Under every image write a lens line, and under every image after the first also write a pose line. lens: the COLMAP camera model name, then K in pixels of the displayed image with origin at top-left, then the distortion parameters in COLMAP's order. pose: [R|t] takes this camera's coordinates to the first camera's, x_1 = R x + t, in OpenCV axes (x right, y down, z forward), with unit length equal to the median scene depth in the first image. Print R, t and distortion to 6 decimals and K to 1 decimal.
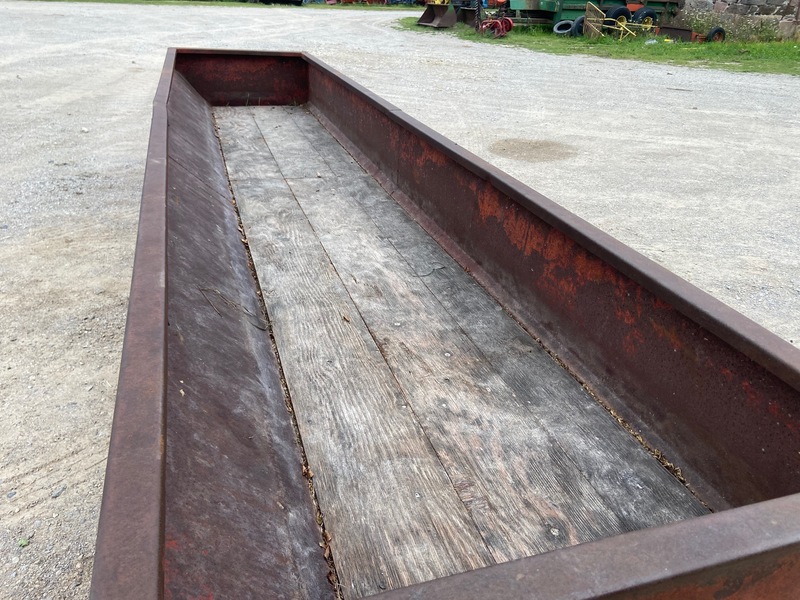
lens RADIAL K [[607.2, 0, 400.0], [0, 607.2, 300.0], [0, 0, 1]] dist [0.130699, -0.165630]
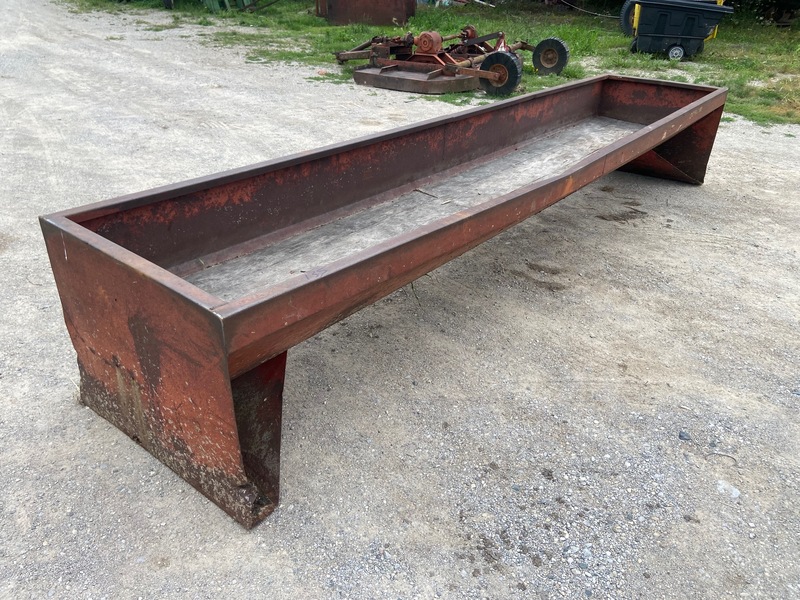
lens RADIAL K [[607.2, 0, 400.0], [0, 607.2, 300.0], [0, 0, 1]] dist [0.130699, -0.165630]
pose [[-0.545139, -0.461728, 0.699737, -0.736531], [0.324444, 0.653430, 0.683934, -0.681221], [-0.773020, 0.599864, -0.206405, 1.085567]]
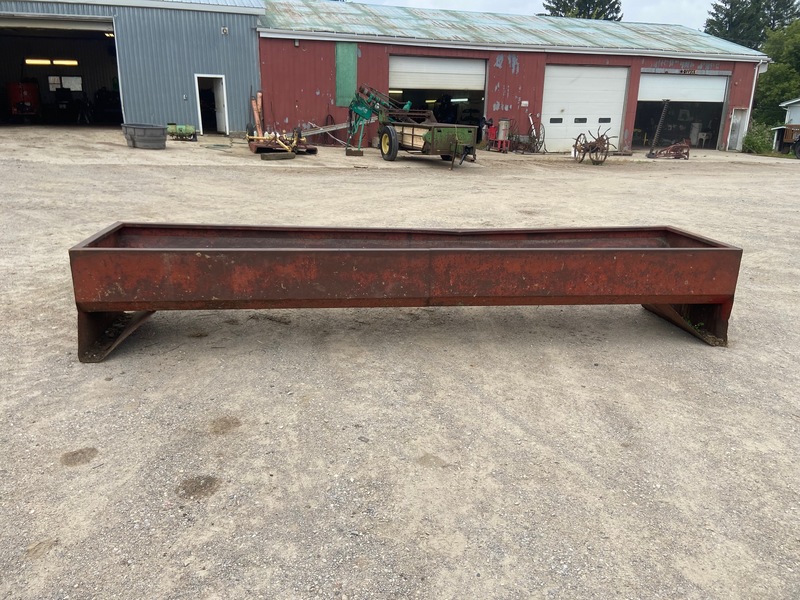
lens RADIAL K [[590.9, 0, 400.0], [0, 590.9, 300.0], [0, 0, 1]] dist [0.113795, -0.148216]
pose [[-0.171565, 0.244499, -0.954351, 1.018593], [-0.480074, 0.825166, 0.297707, -0.418591], [0.860287, 0.509235, -0.024192, 0.694171]]
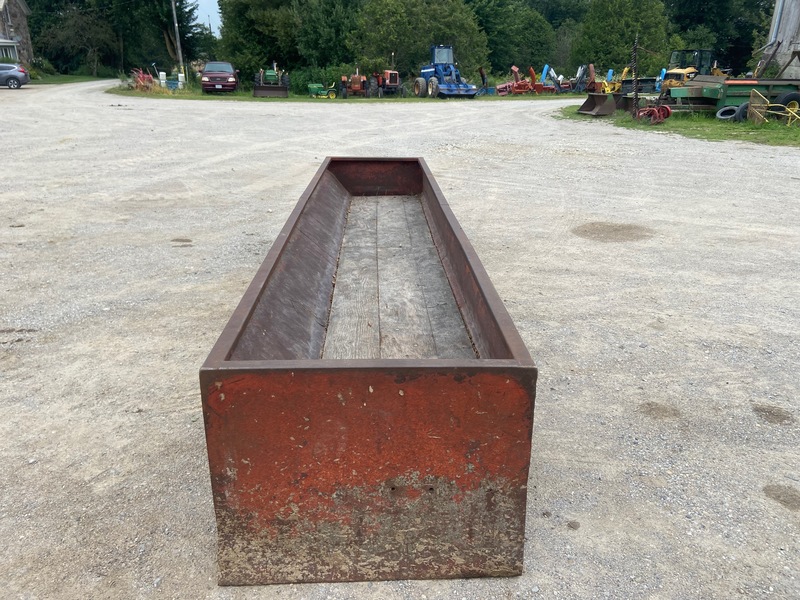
lens RADIAL K [[607.2, 0, 400.0], [0, 607.2, 300.0], [0, 0, 1]] dist [0.130699, -0.165630]
pose [[0.962946, 0.057459, -0.263501, 0.197473], [-0.088241, 0.990389, -0.106503, 0.060893], [0.254849, 0.125809, 0.958762, -0.289178]]
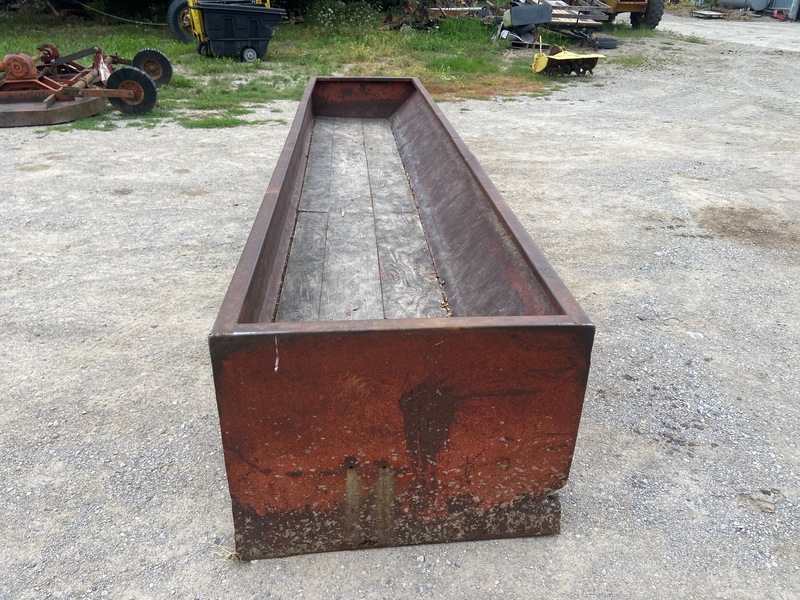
lens RADIAL K [[605.9, 0, 411.5], [0, 605.9, 299.9], [0, 0, 1]] dist [0.122903, -0.142142]
pose [[-0.974705, -0.156789, 0.159274, -0.355218], [0.038350, 0.584746, 0.810309, -0.785887], [-0.220182, 0.795920, -0.563942, 1.338339]]
